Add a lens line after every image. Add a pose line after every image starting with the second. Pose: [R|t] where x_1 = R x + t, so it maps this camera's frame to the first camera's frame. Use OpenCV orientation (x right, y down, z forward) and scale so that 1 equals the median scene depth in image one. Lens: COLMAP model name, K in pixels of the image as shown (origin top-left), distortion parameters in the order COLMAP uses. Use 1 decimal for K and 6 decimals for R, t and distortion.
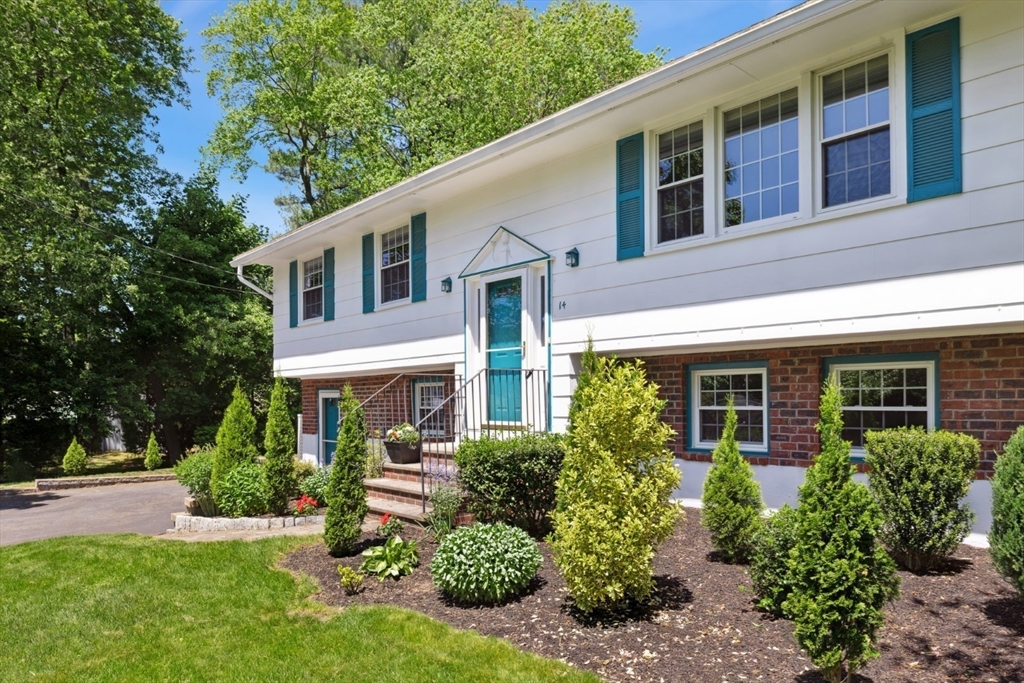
lens RADIAL K [[684.1, 0, 511.6], [0, 684.1, 352.3], [0, 0, 1]] dist [0.001402, -0.016722]
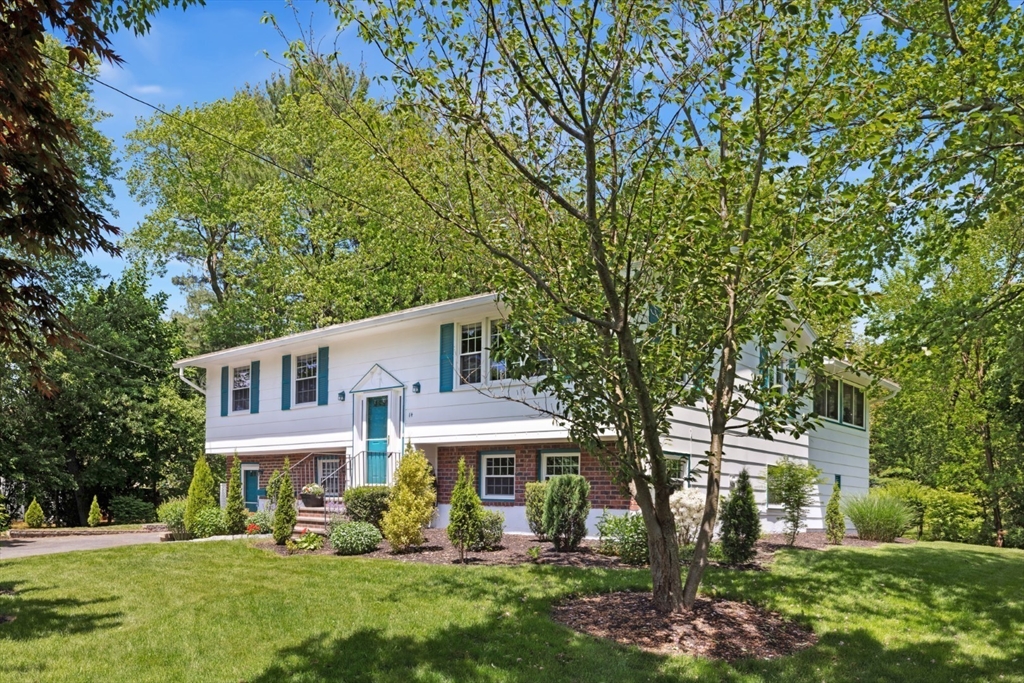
lens RADIAL K [[728.2, 0, 532.0], [0, 728.2, 464.6], [0, 0, 1]] dist [-0.013586, -0.000974]
pose [[0.987282, 0.022870, 0.157326, 0.086484], [-0.029118, 0.998871, 0.037522, -0.021512], [-0.156290, -0.041626, 0.986834, -0.810437]]
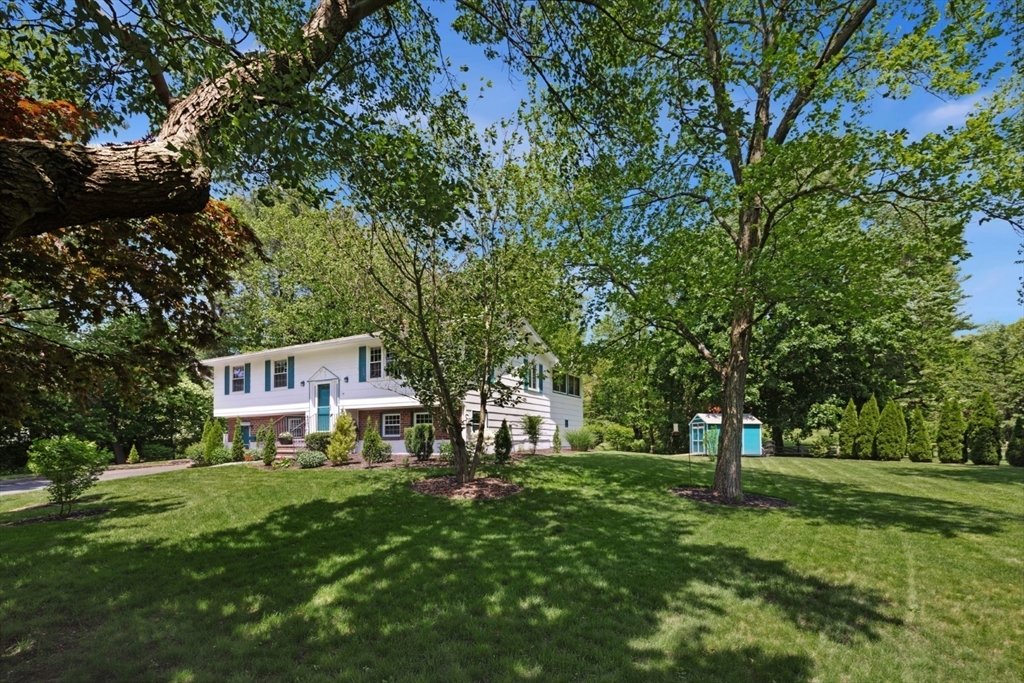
lens RADIAL K [[414.8, 0, 517.0], [0, 414.8, 403.2], [0, 0, 1]] dist [0.004192, -0.000128]
pose [[0.927010, 0.012065, 0.374841, 0.098486], [-0.013821, 0.999902, 0.001997, -0.038677], [-0.374781, -0.007031, 0.927087, -1.072846]]
